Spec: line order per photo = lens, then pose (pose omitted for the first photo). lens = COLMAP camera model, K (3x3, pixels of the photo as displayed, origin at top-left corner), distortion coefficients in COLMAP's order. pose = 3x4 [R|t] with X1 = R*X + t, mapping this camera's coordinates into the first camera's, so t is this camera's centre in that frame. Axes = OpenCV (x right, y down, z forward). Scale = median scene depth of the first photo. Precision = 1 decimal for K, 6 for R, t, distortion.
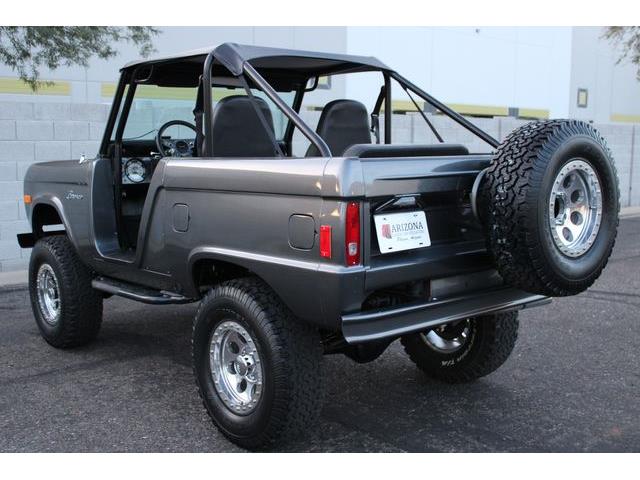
lens RADIAL K [[849.2, 0, 320.0], [0, 849.2, 240.0], [0, 0, 1]] dist [-0.080323, 0.032235]
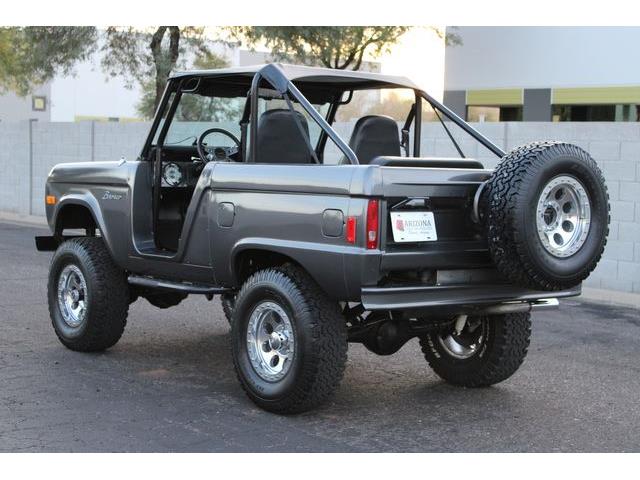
lens RADIAL K [[1568.7, 0, 320.0], [0, 1568.7, 240.0], [0, 0, 1]] dist [-0.003356, -0.024764]
pose [[0.998873, 0.040898, -0.024091, 0.014750], [-0.042400, 0.996948, -0.065553, 0.148632], [0.021337, 0.066500, 0.997558, -1.160690]]
